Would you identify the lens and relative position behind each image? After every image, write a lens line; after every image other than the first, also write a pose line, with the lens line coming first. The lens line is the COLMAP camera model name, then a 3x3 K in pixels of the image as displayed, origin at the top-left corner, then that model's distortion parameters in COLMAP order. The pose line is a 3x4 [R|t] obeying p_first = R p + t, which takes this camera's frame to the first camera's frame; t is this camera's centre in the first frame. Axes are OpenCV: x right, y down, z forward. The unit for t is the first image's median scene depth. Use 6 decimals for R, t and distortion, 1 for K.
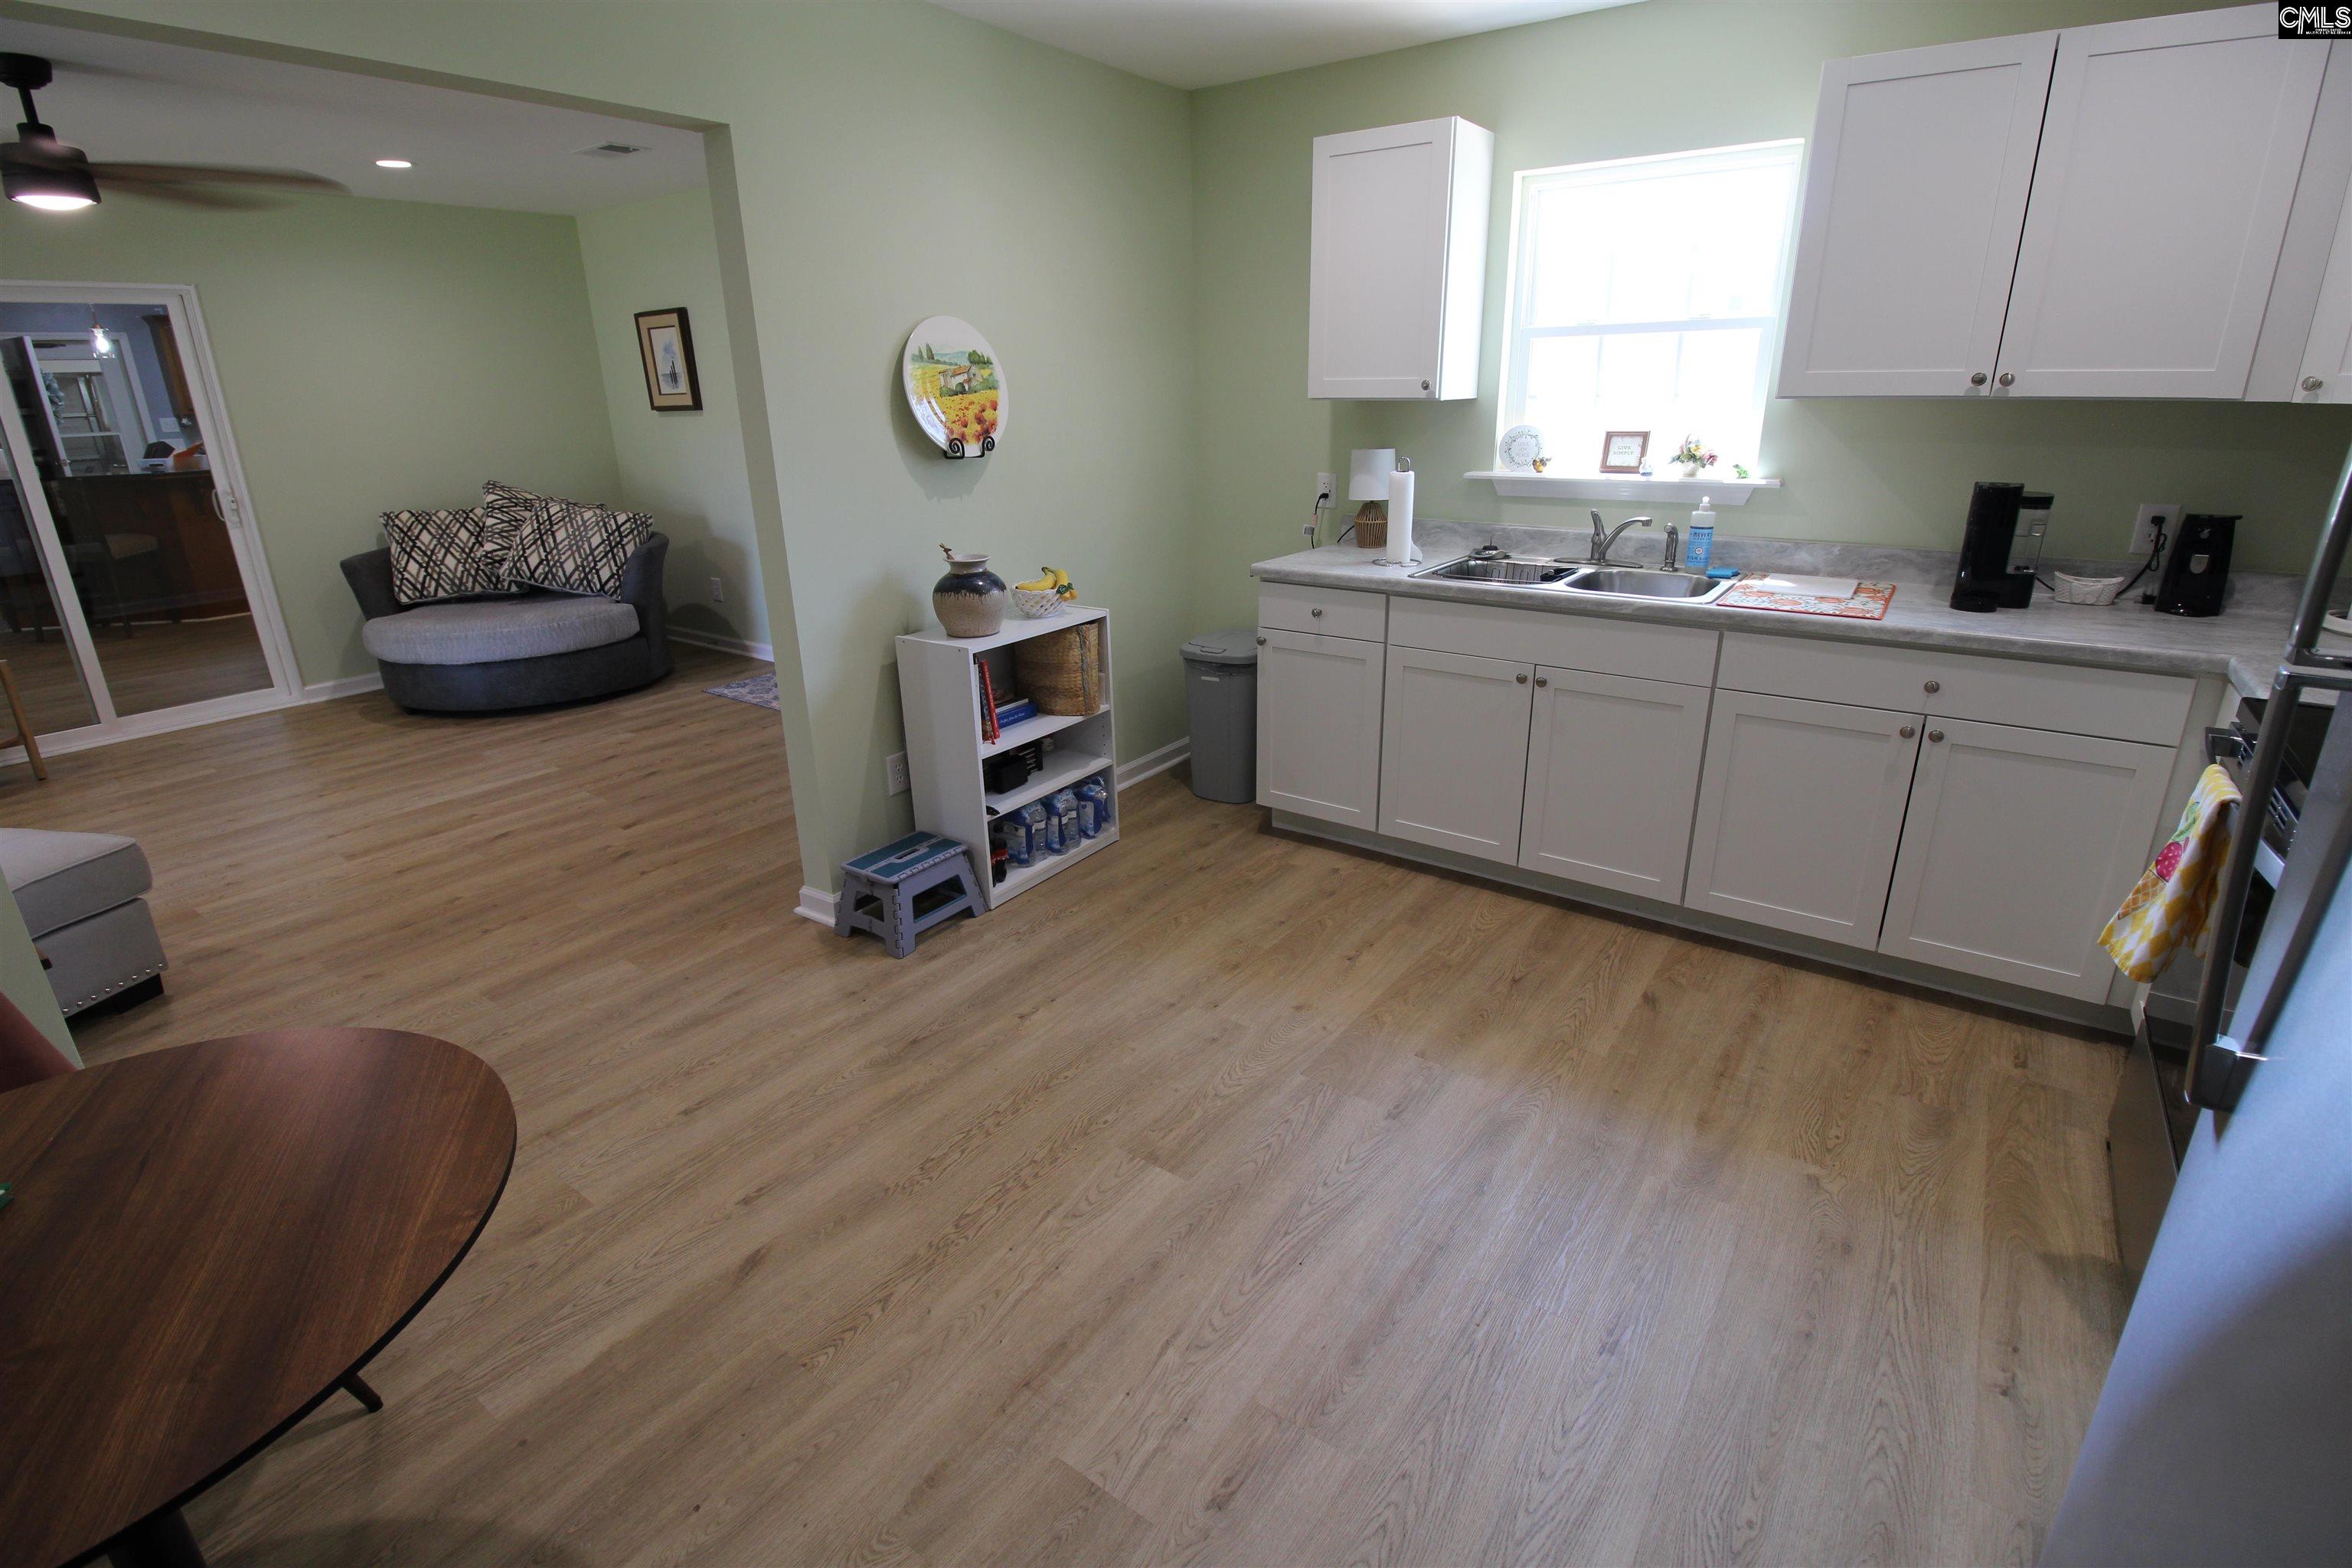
lens RADIAL K [[1084.8, 0, 1174.3], [0, 1084.8, 750.3], [0, 0, 1]] dist [-0.005269, -0.009018]
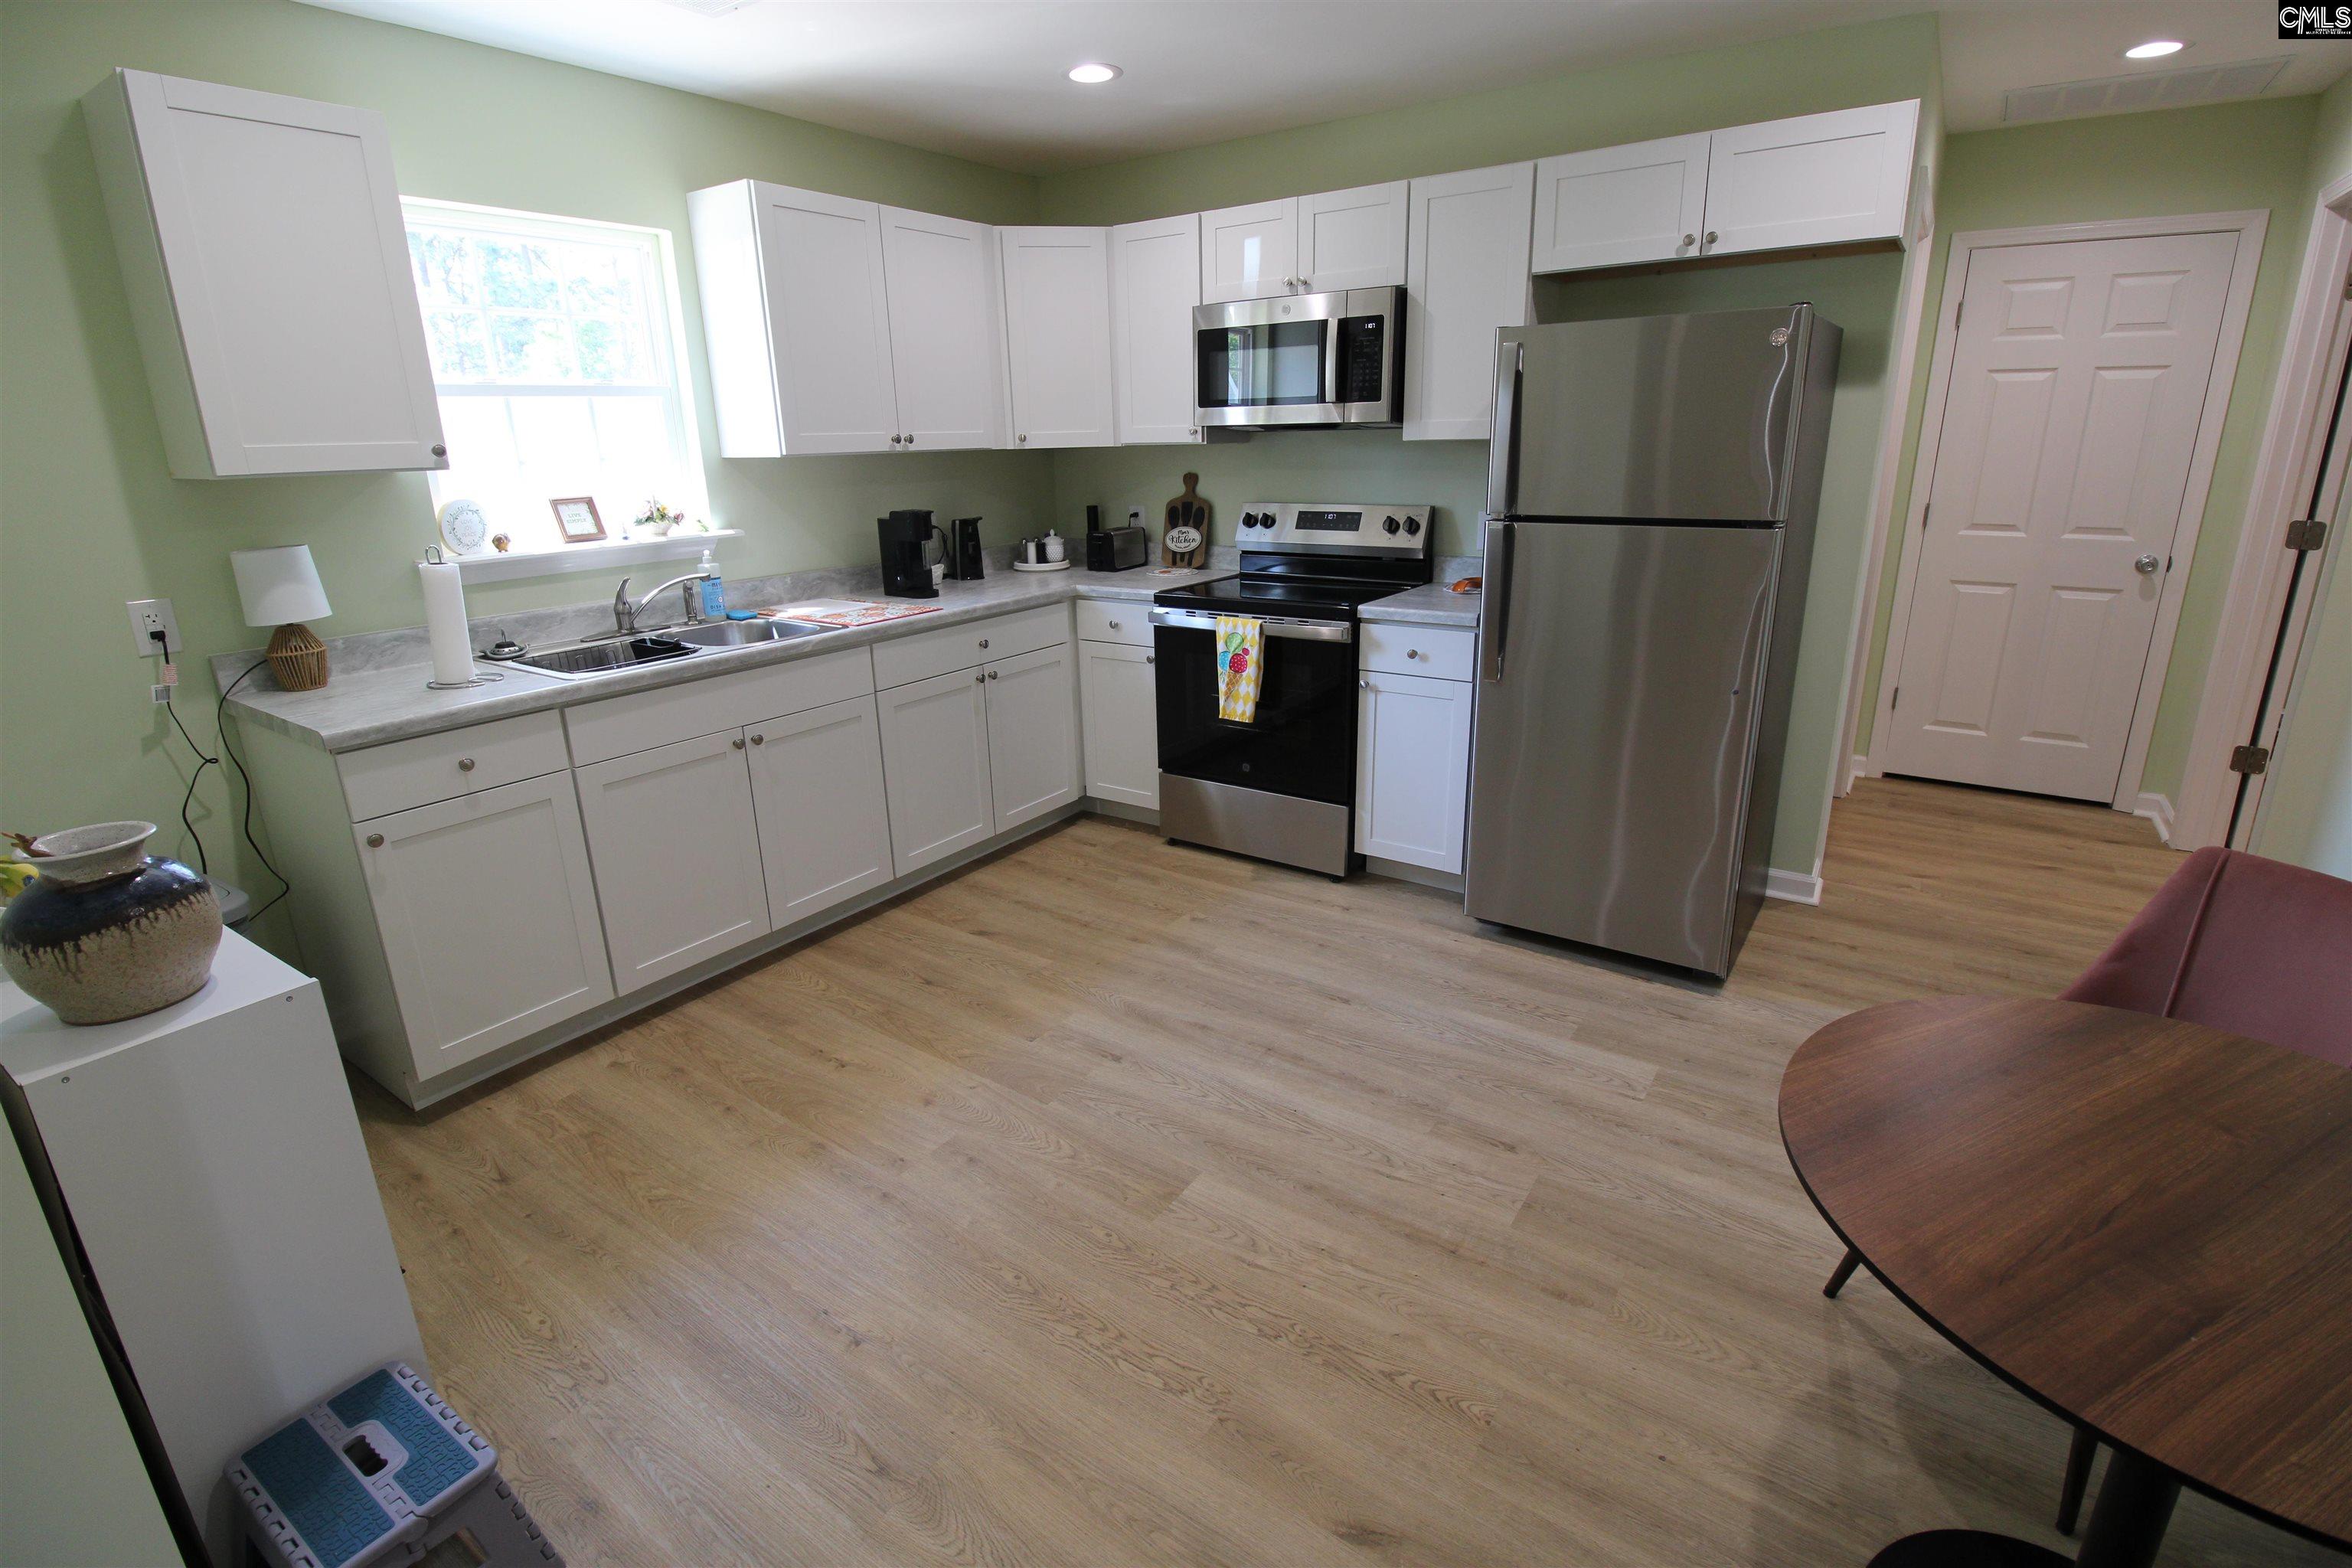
lens RADIAL K [[1084.8, 0, 1189.6], [0, 1084.8, 750.7], [0, 0, 1]] dist [-0.005269, -0.009018]
pose [[-0.023780, -0.269204, 0.962789, -0.659064], [0.336595, 0.904678, 0.261270, -0.188814], [-0.941349, 0.330284, 0.069100, 0.588743]]
